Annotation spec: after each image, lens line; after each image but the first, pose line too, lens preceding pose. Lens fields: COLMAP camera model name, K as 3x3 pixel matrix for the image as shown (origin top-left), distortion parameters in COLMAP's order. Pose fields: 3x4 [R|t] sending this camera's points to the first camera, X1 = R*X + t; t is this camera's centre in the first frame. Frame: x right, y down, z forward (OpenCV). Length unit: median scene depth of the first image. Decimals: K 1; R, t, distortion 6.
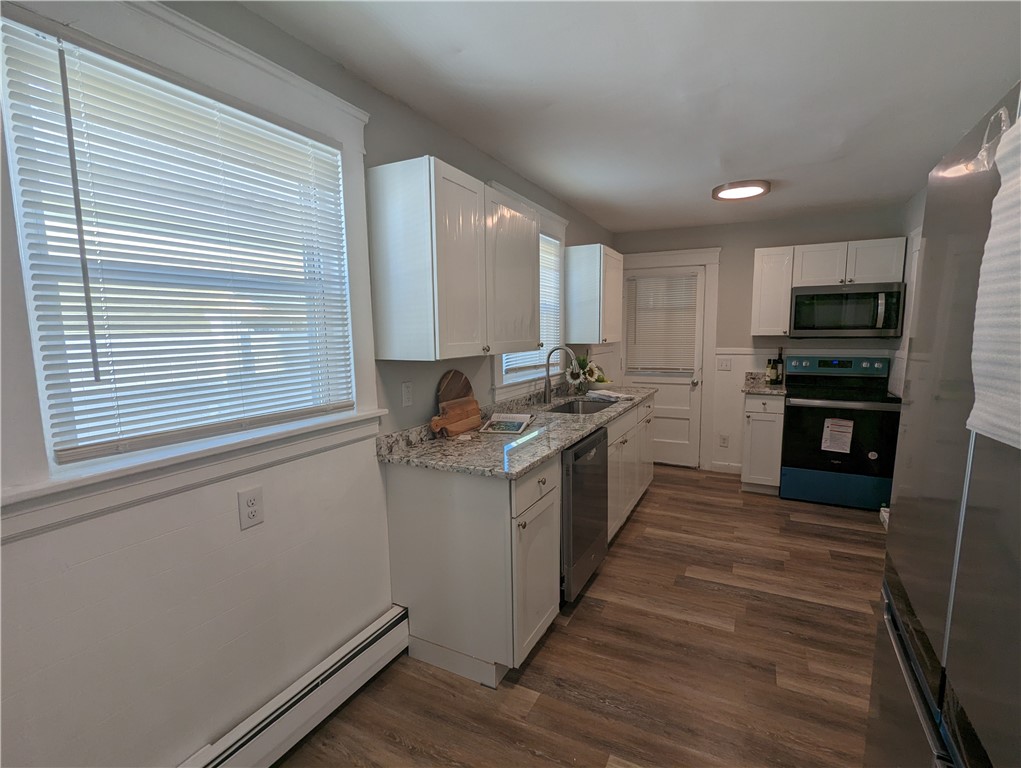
lens RADIAL K [[488.0, 0, 515.4], [0, 488.0, 387.2], [0, 0, 1]] dist [0.001038, 0.001636]
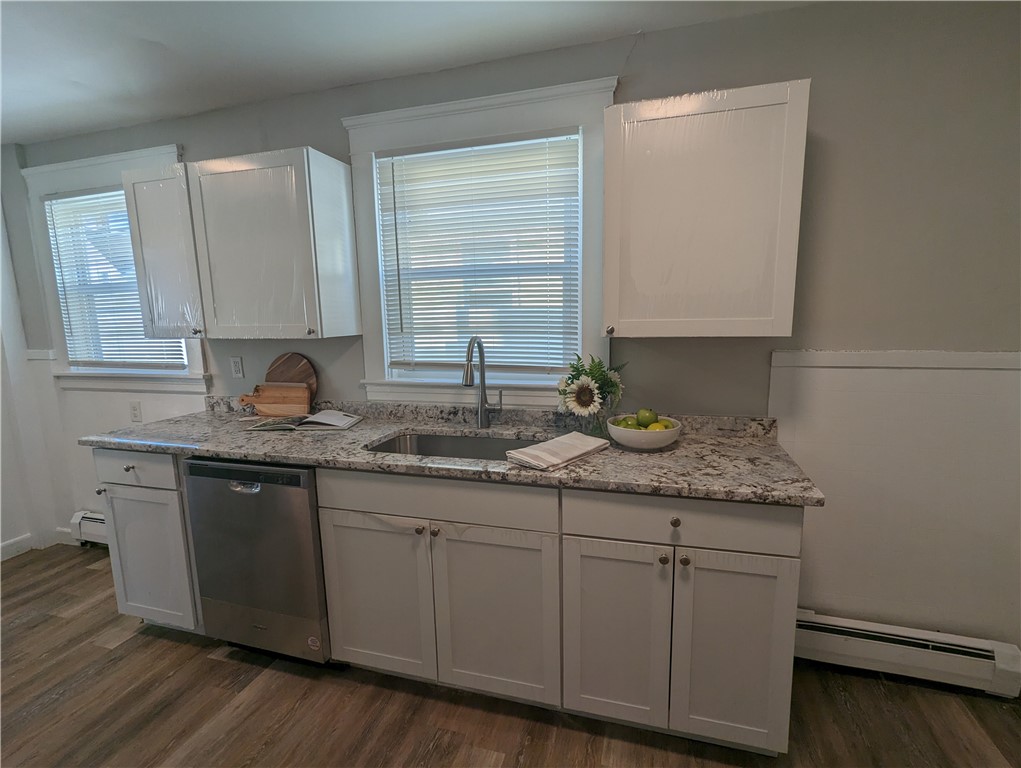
lens RADIAL K [[488.0, 0, 514.0], [0, 488.0, 383.5], [0, 0, 1]] dist [0.001038, 0.001636]
pose [[0.181896, 0.148401, -0.972055, 0.934096], [-0.100737, 0.986157, 0.131704, -0.151605], [0.978144, 0.073966, 0.194328, 1.279327]]
